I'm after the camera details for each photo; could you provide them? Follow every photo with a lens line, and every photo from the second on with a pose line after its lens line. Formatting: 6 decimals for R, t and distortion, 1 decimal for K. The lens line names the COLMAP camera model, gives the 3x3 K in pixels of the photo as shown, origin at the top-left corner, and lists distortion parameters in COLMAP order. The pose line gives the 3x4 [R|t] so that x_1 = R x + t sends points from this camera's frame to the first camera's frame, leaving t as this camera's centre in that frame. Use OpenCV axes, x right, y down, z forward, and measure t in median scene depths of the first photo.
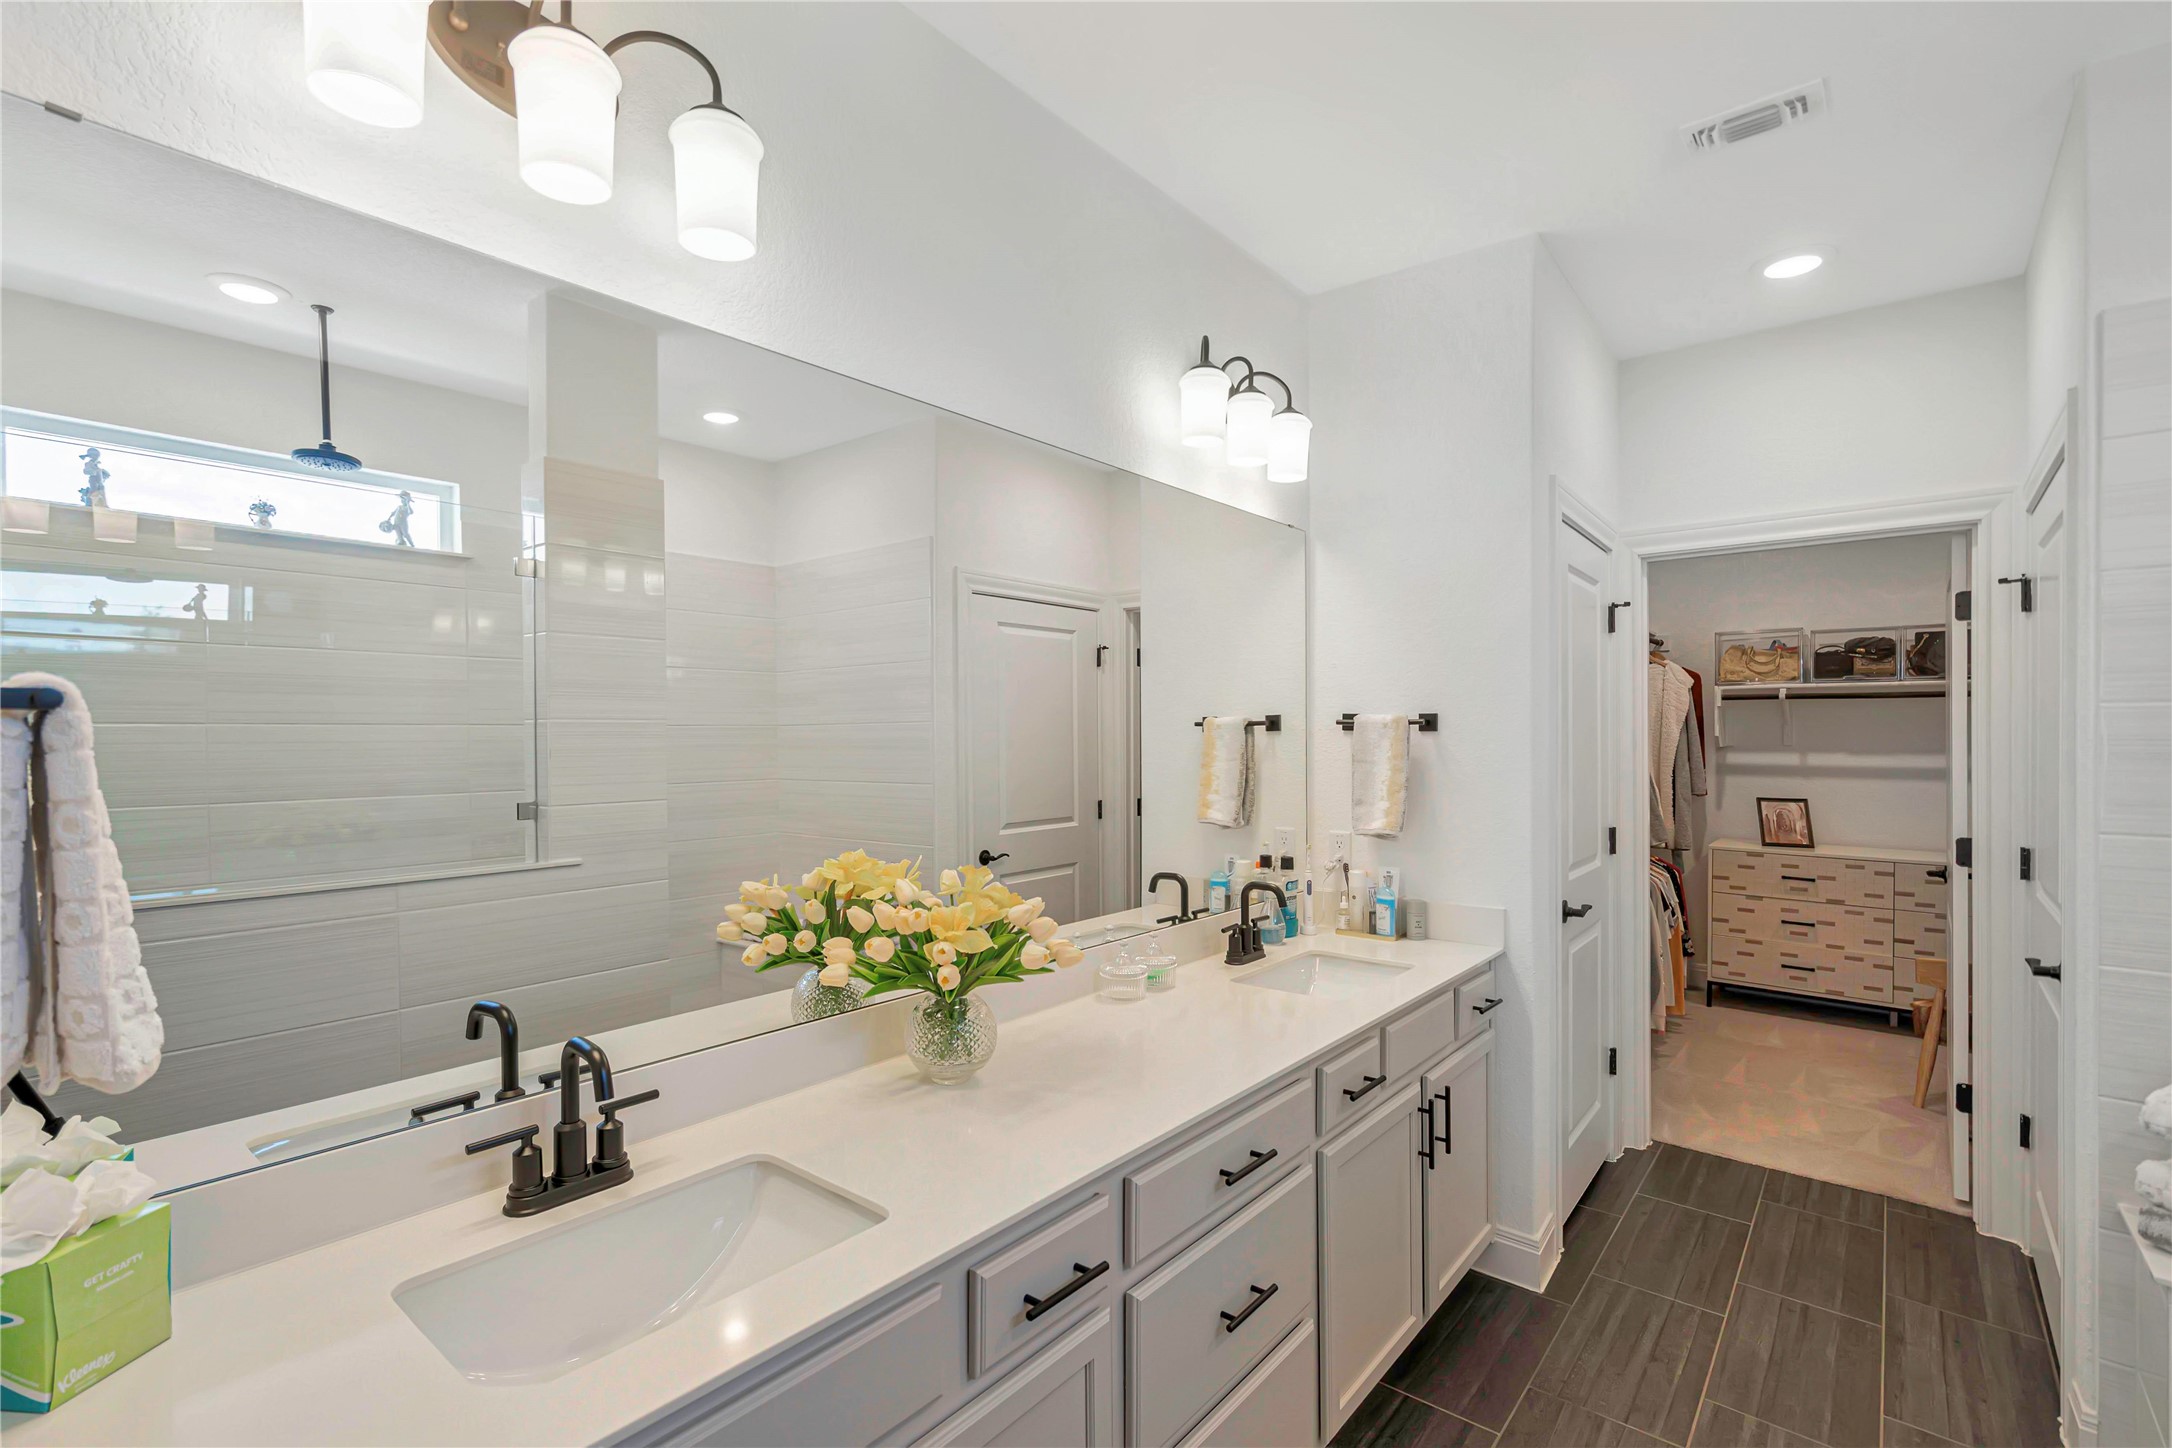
lens RADIAL K [[994.0, 0, 1074.9], [0, 994.0, 731.1], [0, 0, 1]] dist [-0.003110, 0.002049]
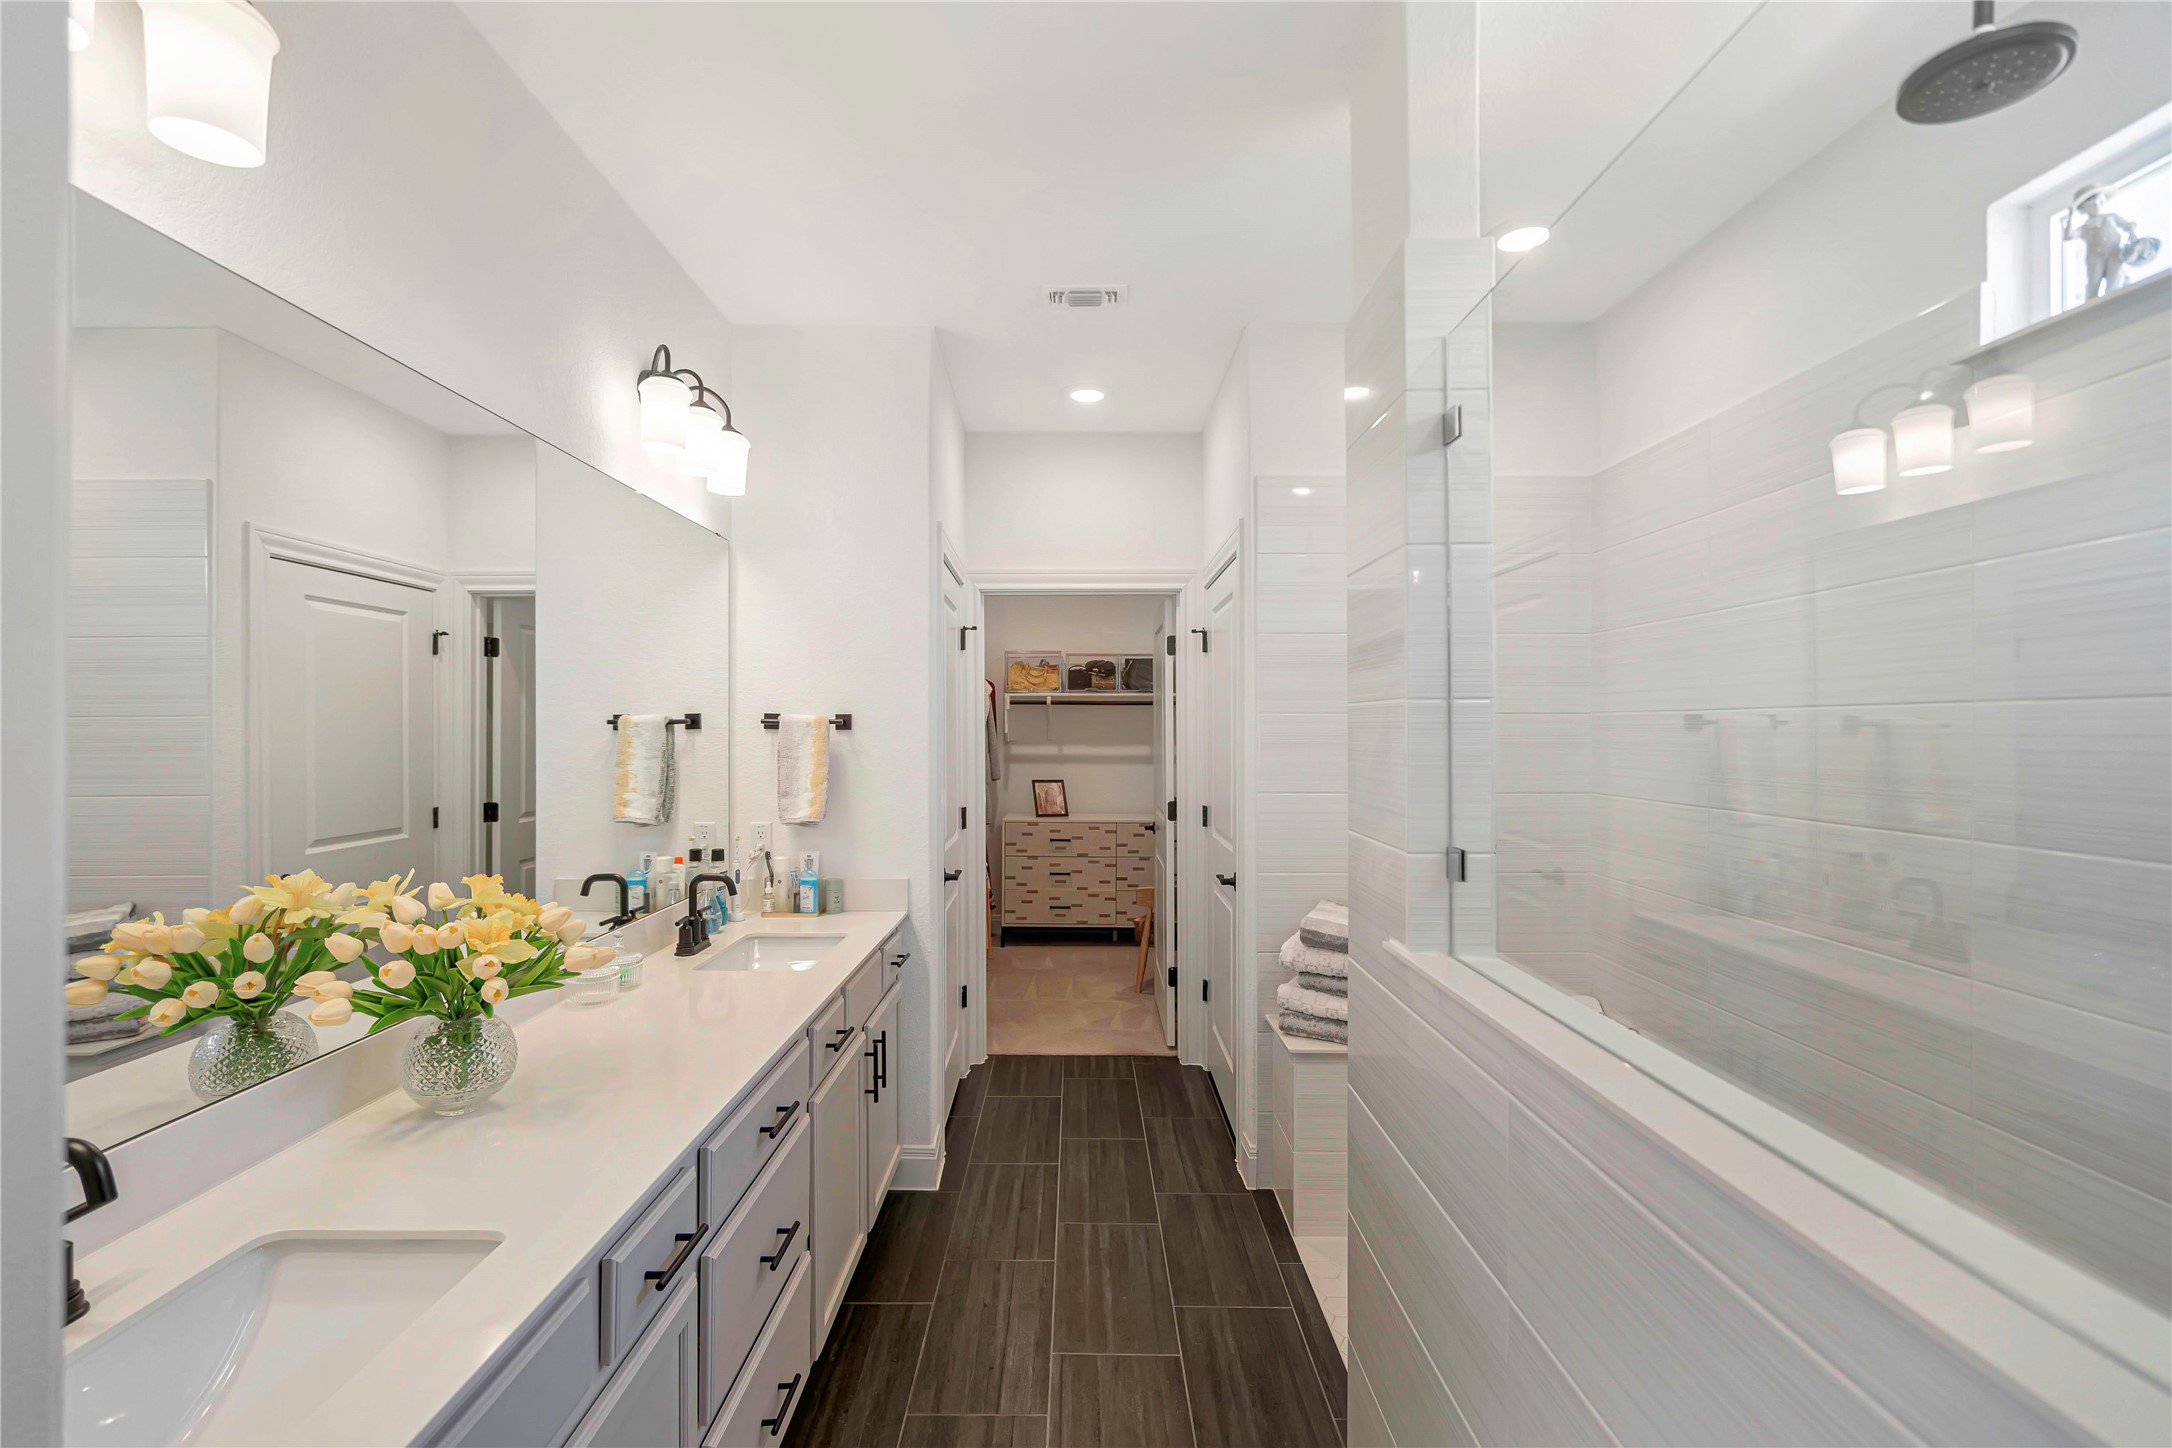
lens RADIAL K [[994.0, 0, 1068.3], [0, 994.0, 706.9], [0, 0, 1]] dist [-0.003110, 0.002049]
pose [[0.767605, 0.014759, 0.640754, -0.176499], [-0.001668, 0.999777, -0.021031, -0.002141], [-0.640921, 0.015075, 0.767458, -0.044223]]
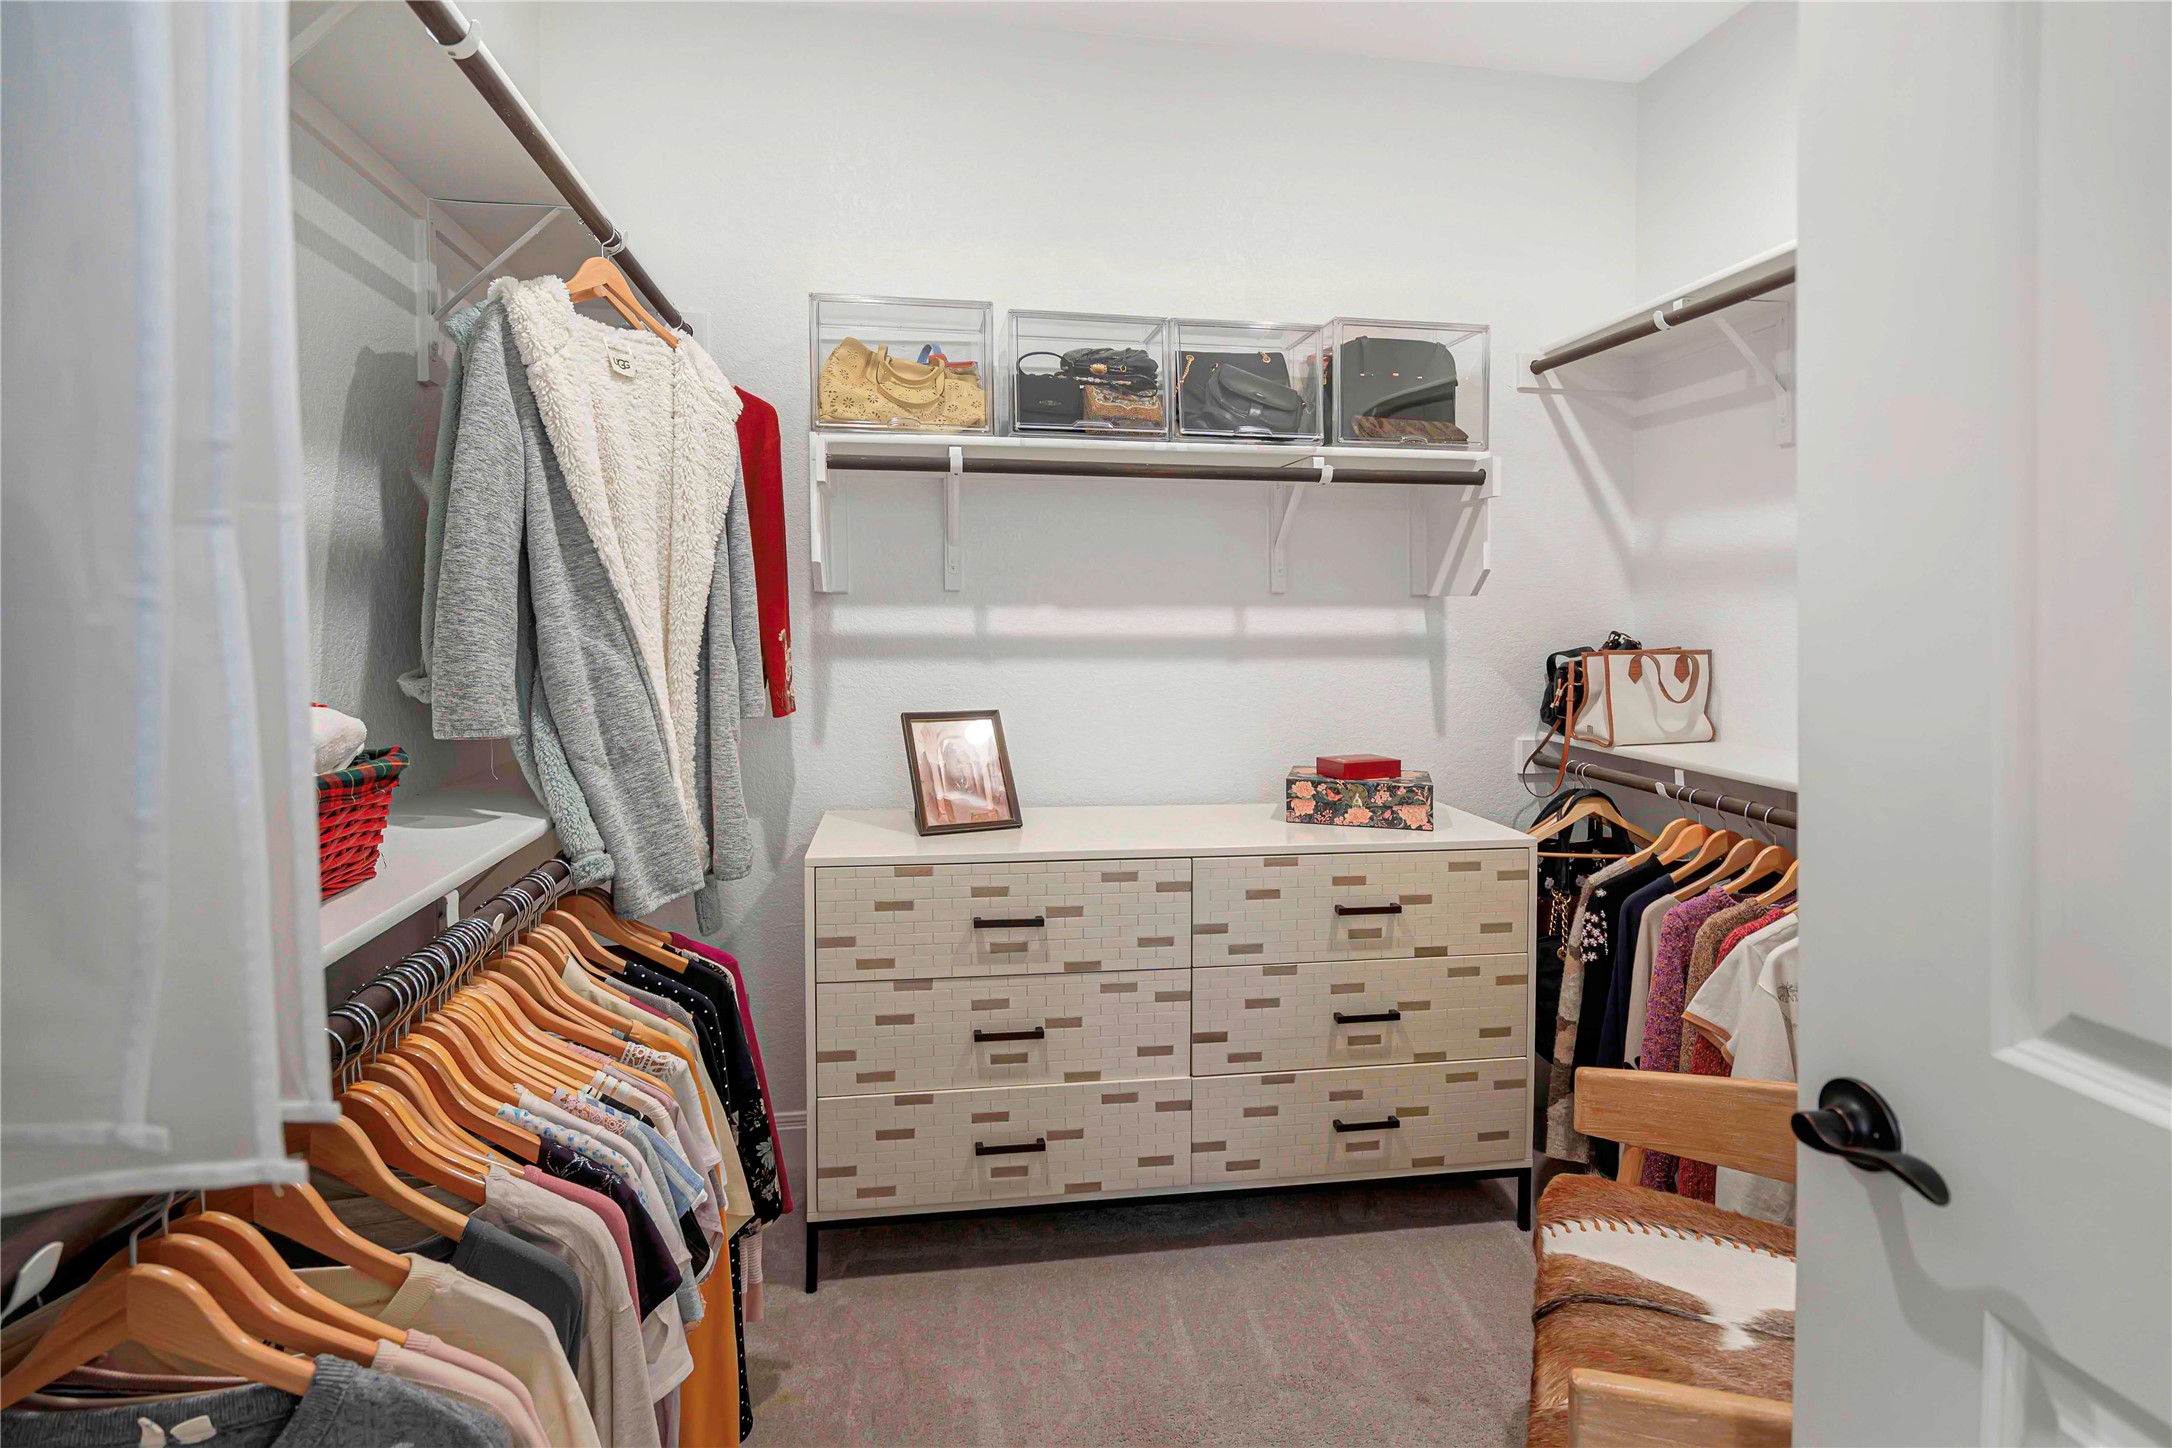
lens RADIAL K [[994.0, 0, 1073.3], [0, 994.0, 661.1], [0, 0, 1]] dist [-0.003110, 0.002049]
pose [[0.640710, -0.033485, 0.767052, 0.670564], [-0.002240, 0.998963, 0.045480, 0.042172], [-0.767780, -0.030858, 0.639971, 1.097500]]
